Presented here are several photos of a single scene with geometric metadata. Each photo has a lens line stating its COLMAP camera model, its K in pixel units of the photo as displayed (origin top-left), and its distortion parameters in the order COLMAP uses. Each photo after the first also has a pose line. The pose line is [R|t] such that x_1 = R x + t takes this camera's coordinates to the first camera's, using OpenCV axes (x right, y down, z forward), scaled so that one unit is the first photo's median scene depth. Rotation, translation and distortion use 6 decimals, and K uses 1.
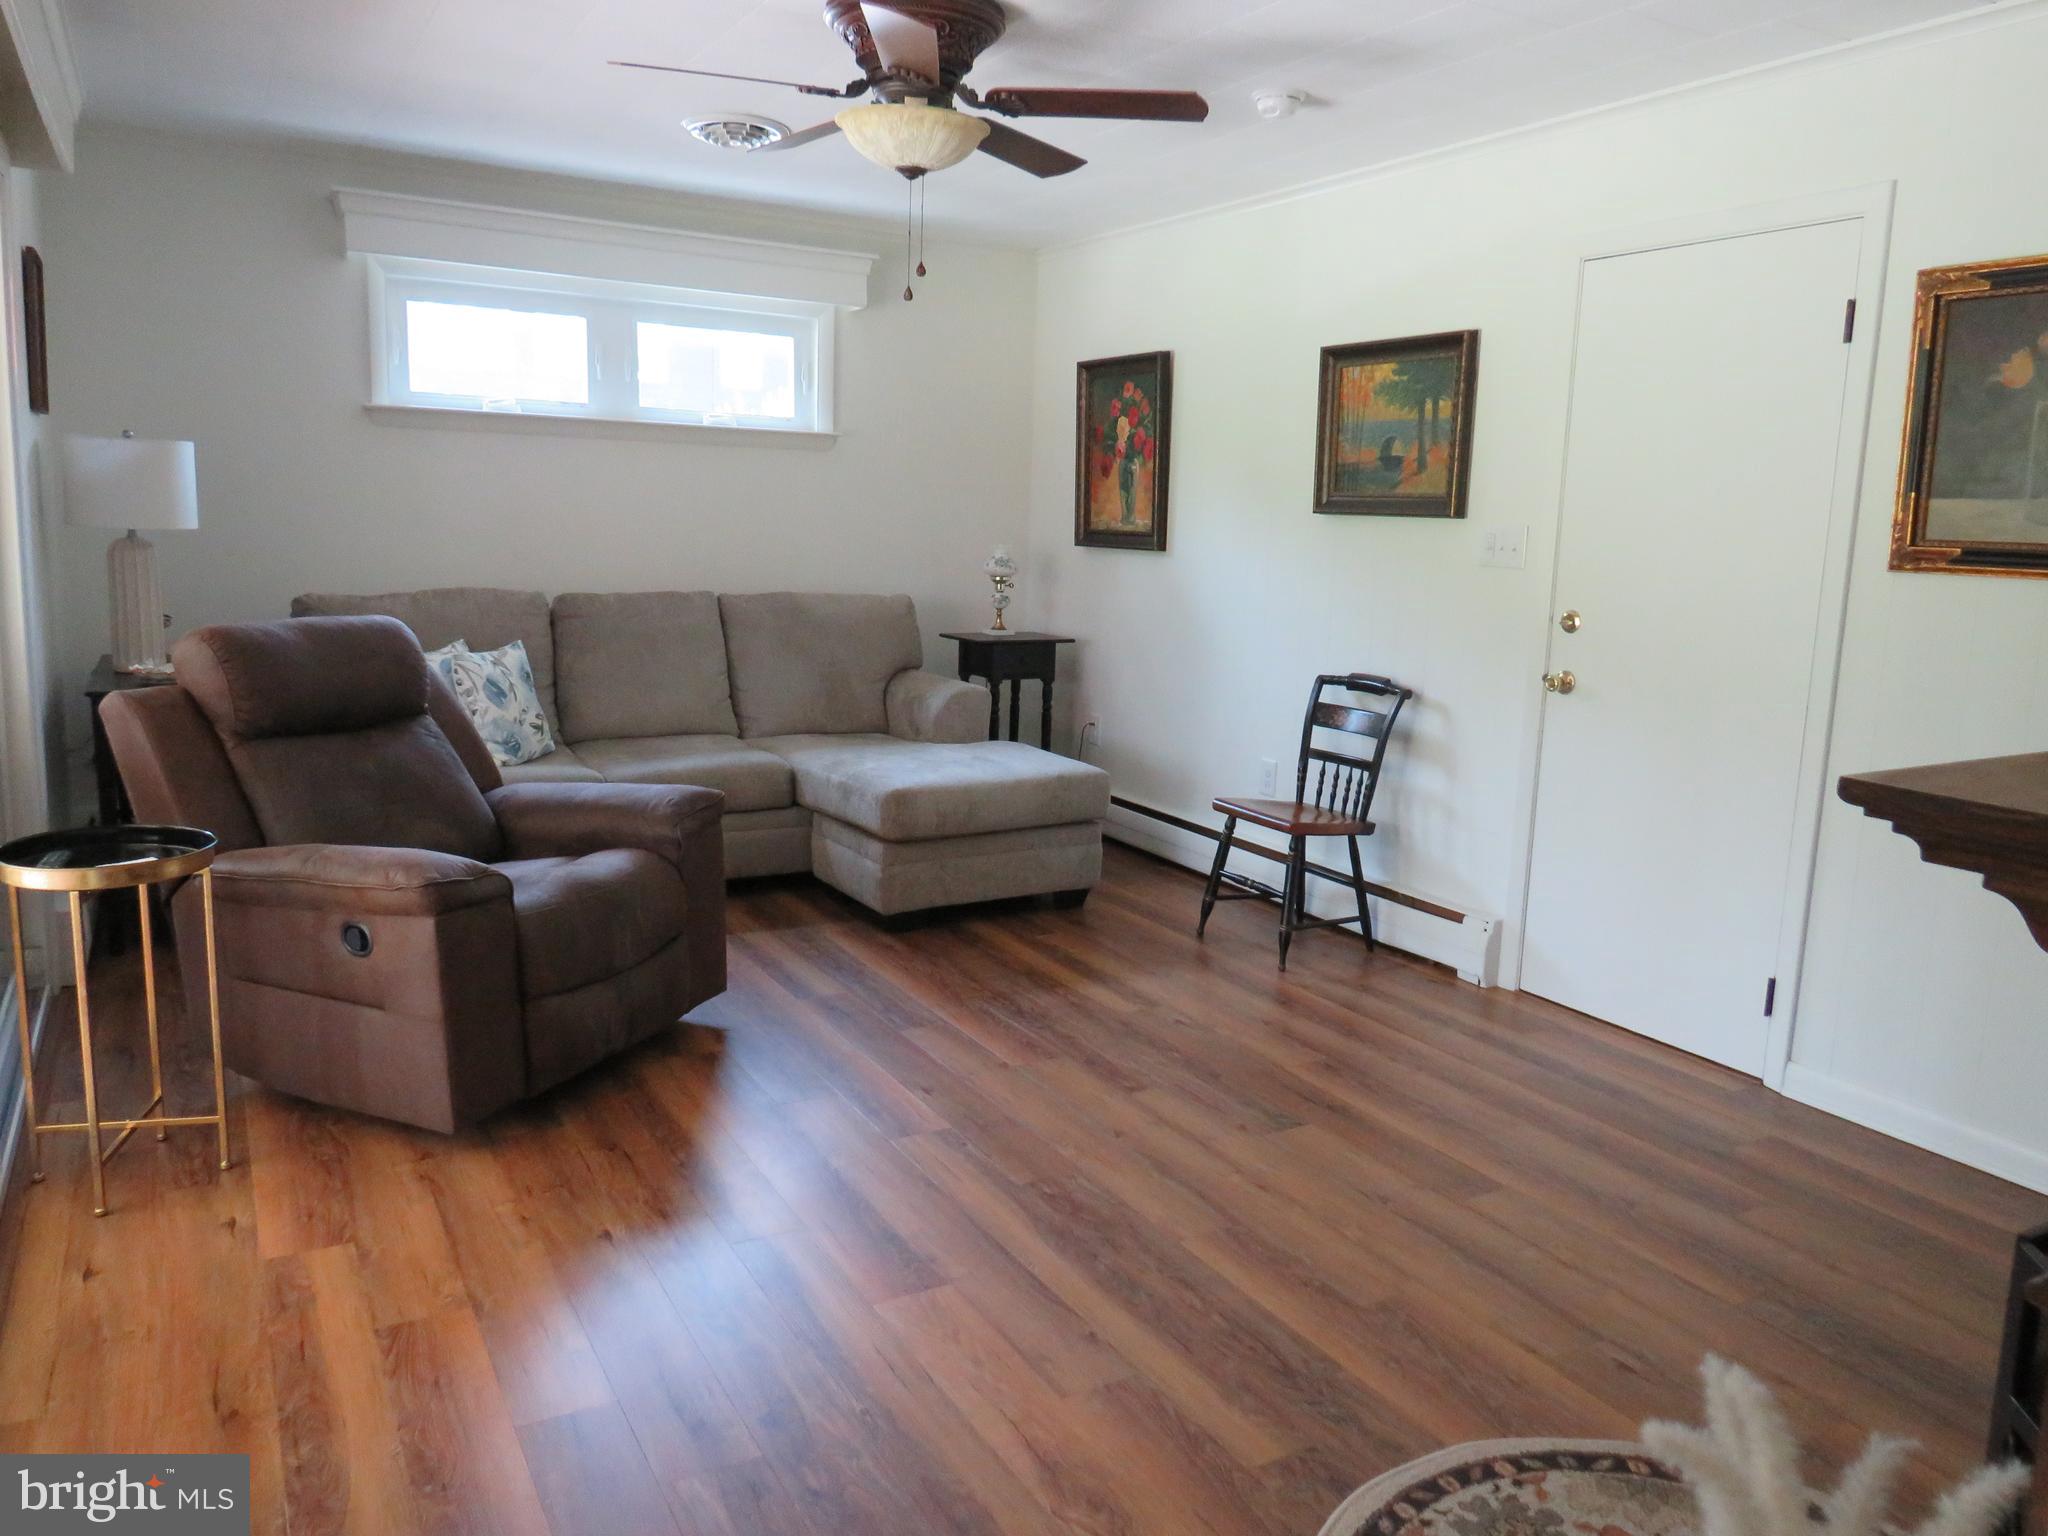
lens RADIAL K [[1436.8, 0, 1018.1], [0, 1436.8, 752.1], [0, 0, 1]] dist [-0.032717, 0.018428]
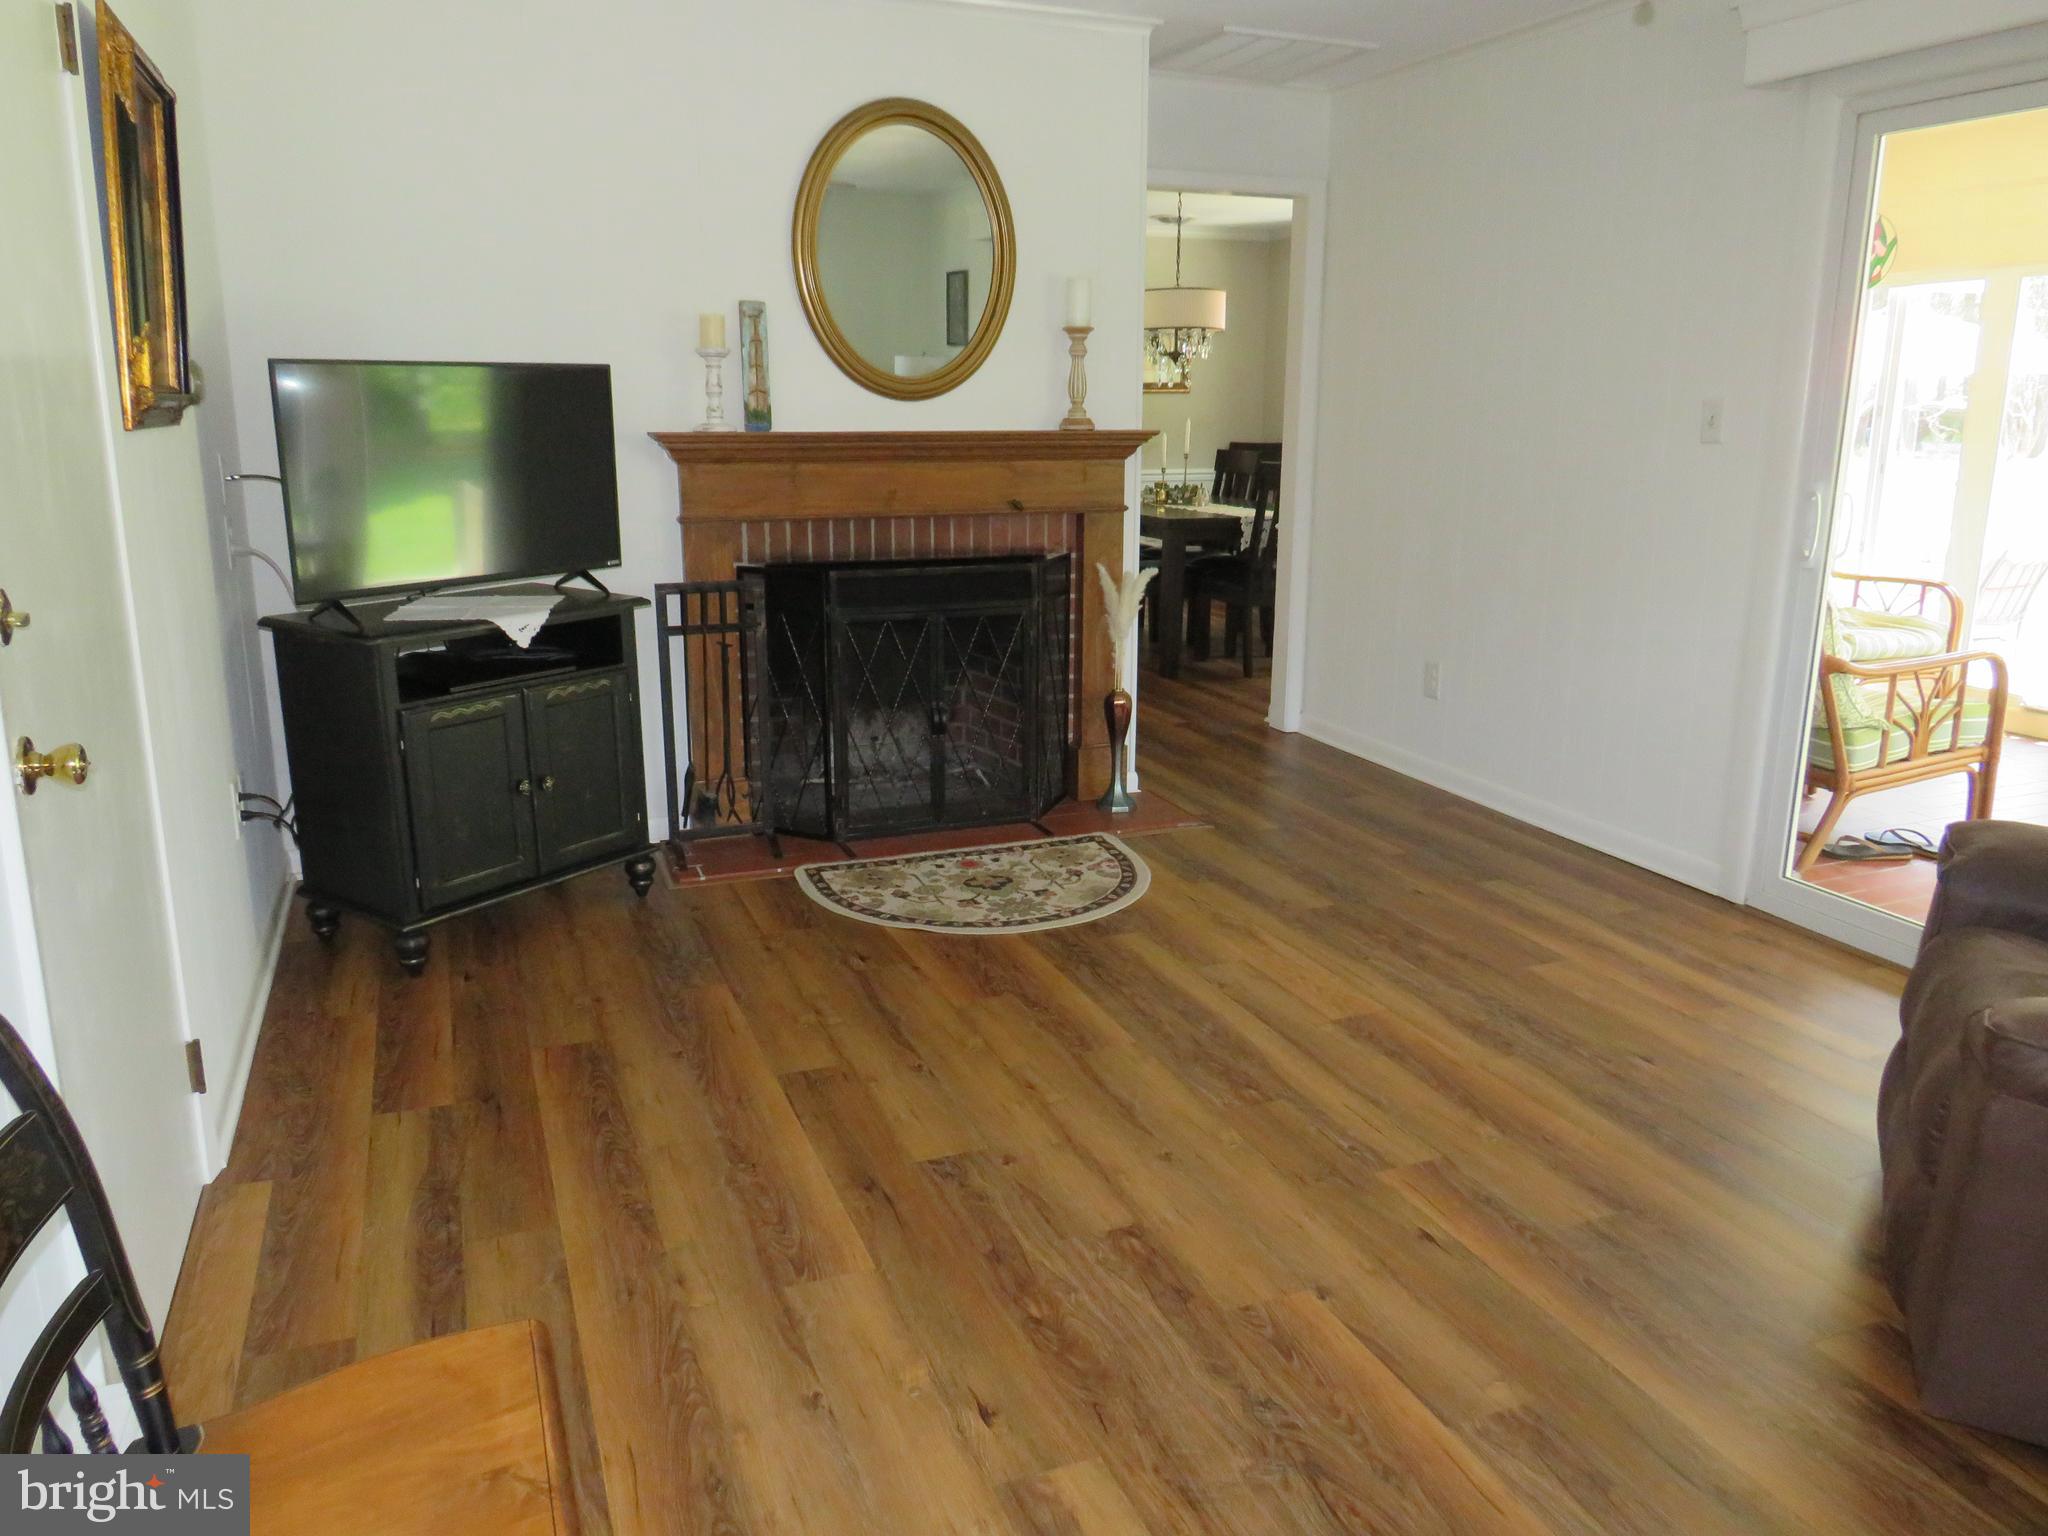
lens RADIAL K [[1436.8, 0, 1023.8], [0, 1436.8, 762.1], [0, 0, 1]] dist [-0.032717, 0.018428]
pose [[-0.990433, -0.072010, 0.117720, 0.077239], [-0.018859, 0.915686, 0.401453, -0.294483], [-0.136703, 0.395392, -0.908283, 1.824273]]
